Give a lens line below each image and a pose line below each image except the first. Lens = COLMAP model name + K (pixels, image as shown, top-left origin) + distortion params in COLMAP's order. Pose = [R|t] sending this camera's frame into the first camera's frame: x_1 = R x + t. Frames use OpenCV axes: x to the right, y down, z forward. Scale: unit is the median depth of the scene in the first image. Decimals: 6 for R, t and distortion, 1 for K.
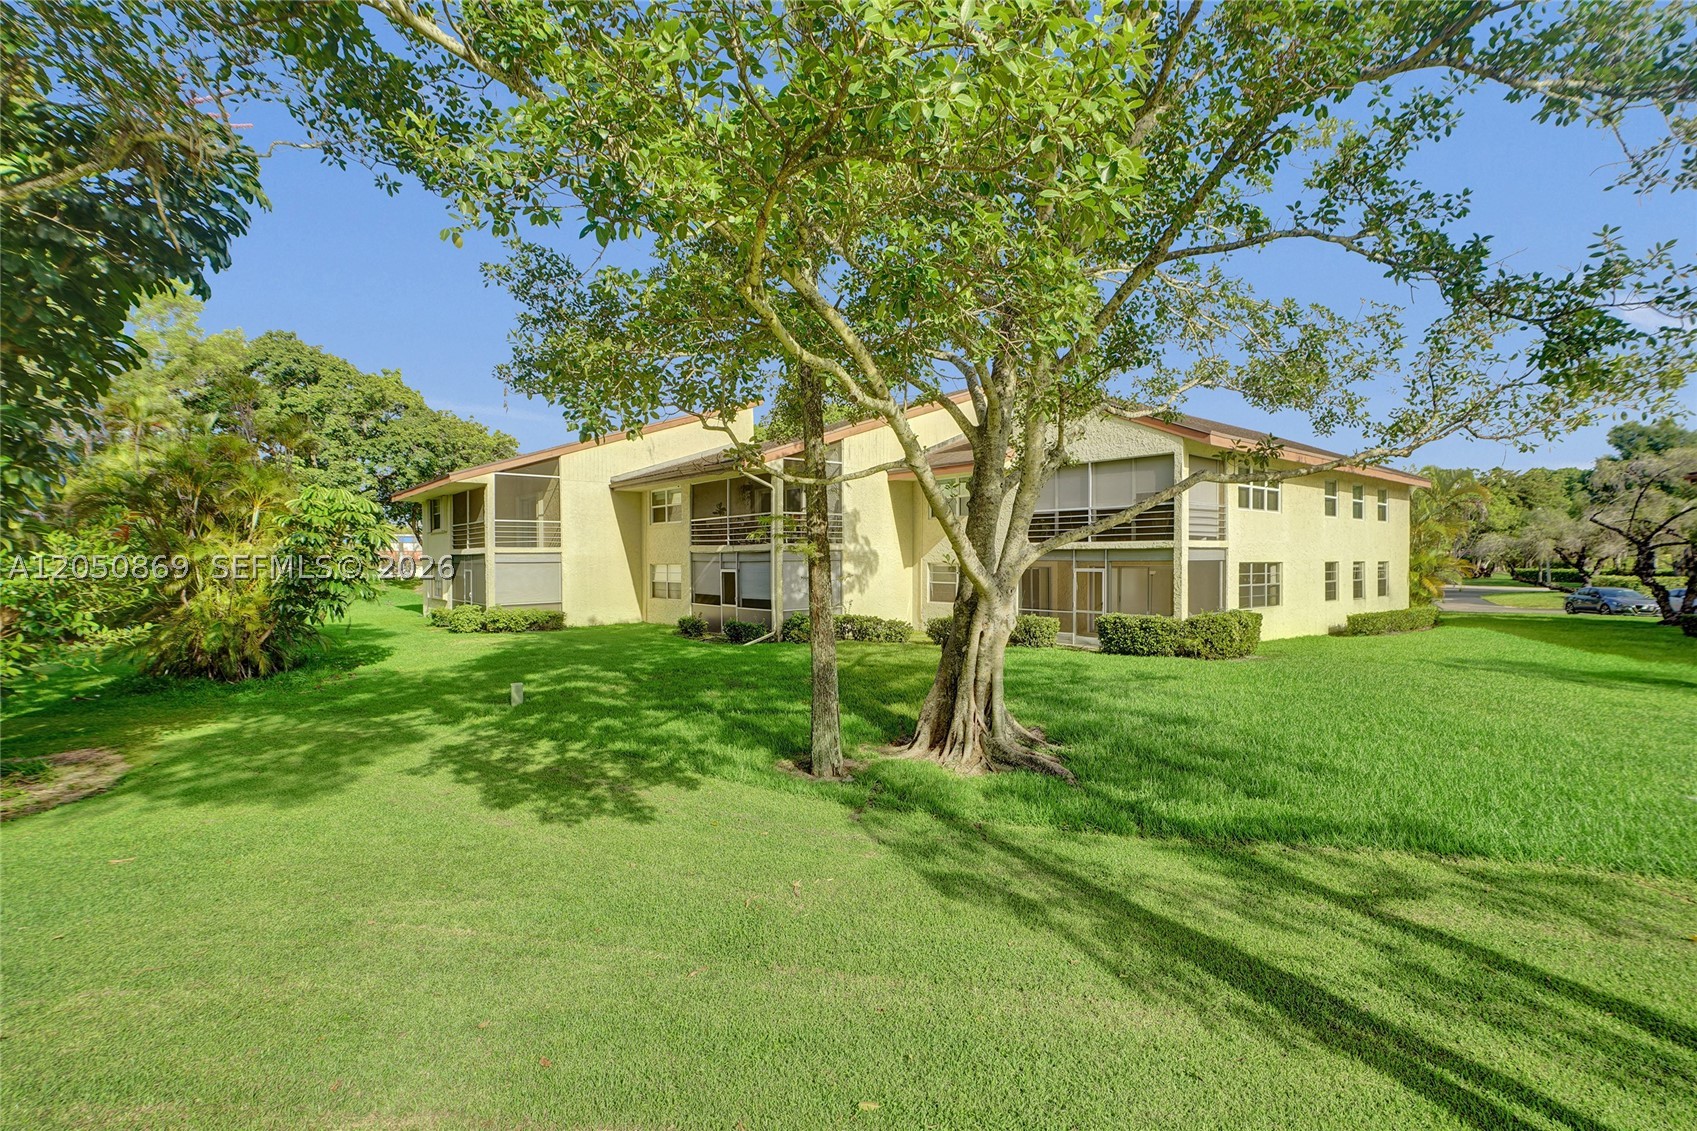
lens RADIAL K [[774.7, 0, 846.3], [0, 774.7, 570.0], [0, 0, 1]] dist [0.012197, 0.003501]
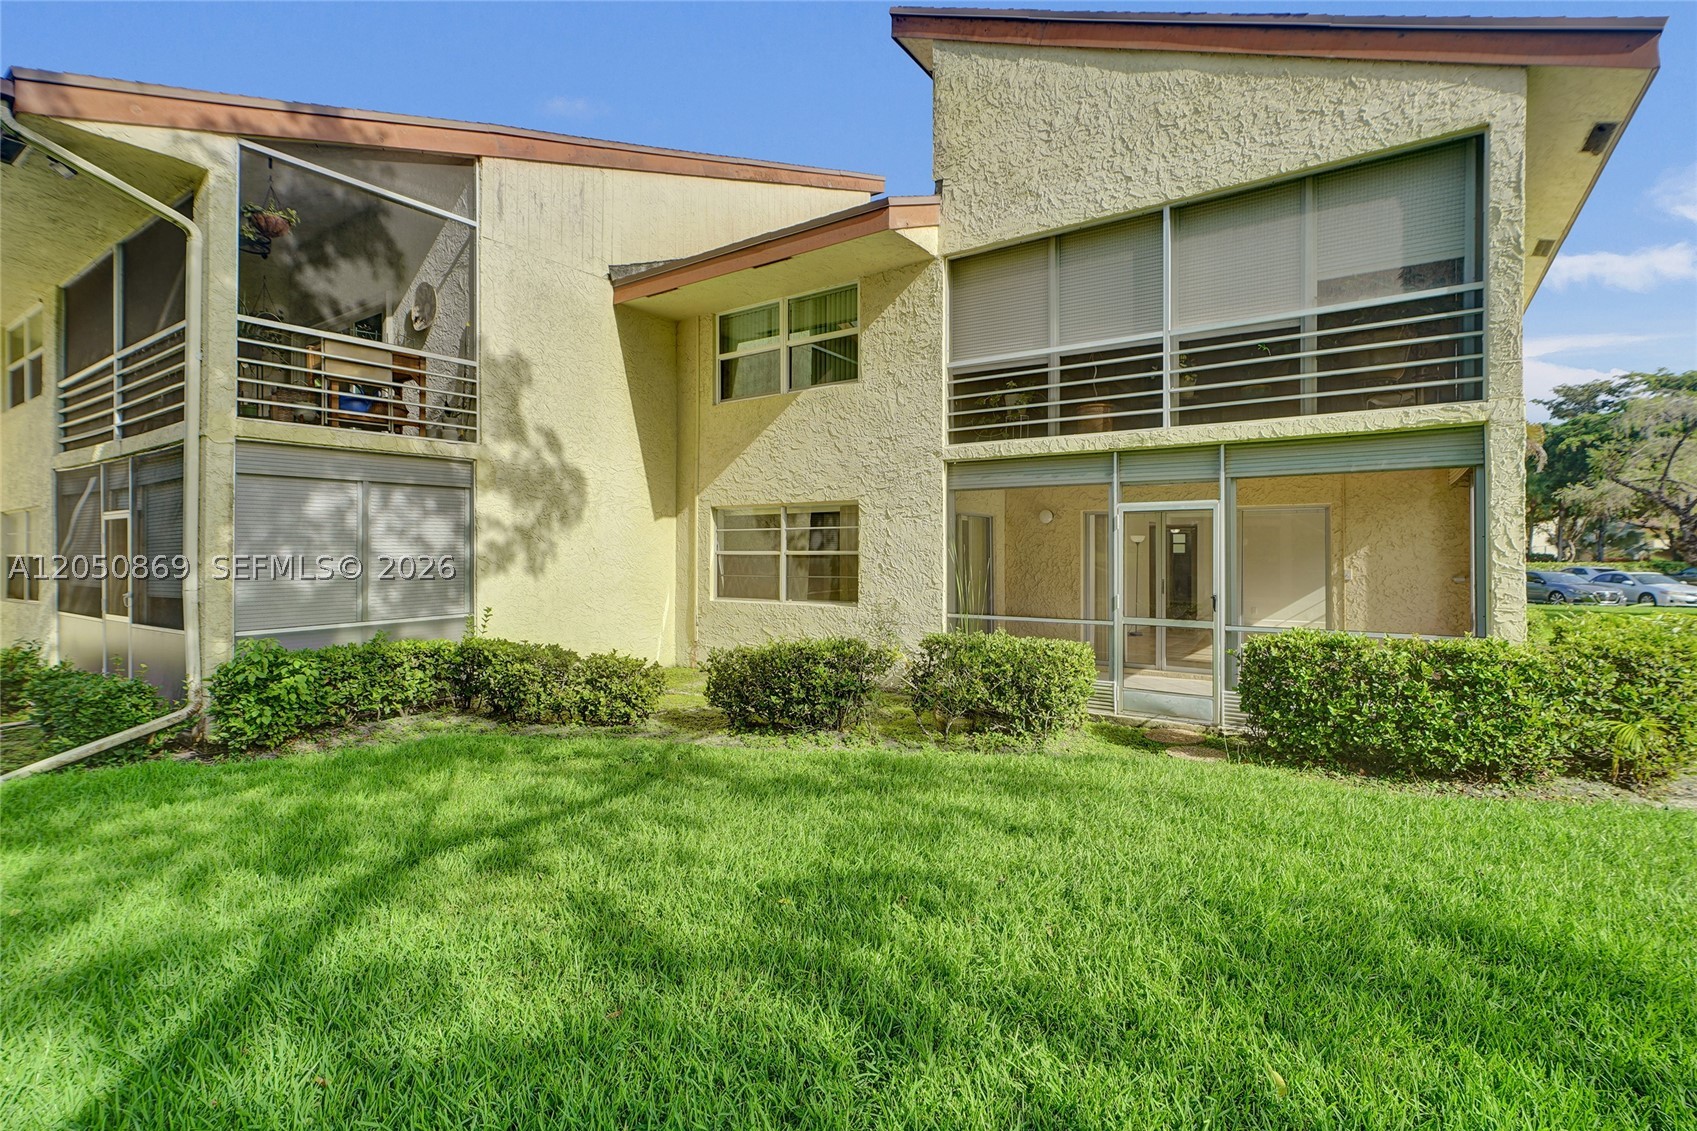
lens RADIAL K [[774.7, 0, 846.6], [0, 774.7, 553.7], [0, 0, 1]] dist [0.012197, 0.003501]
pose [[0.959758, -0.002585, 0.280815, 0.065144], [0.002411, 0.999997, 0.000967, 0.021207], [-0.280816, -0.000251, 0.959761, 0.652382]]
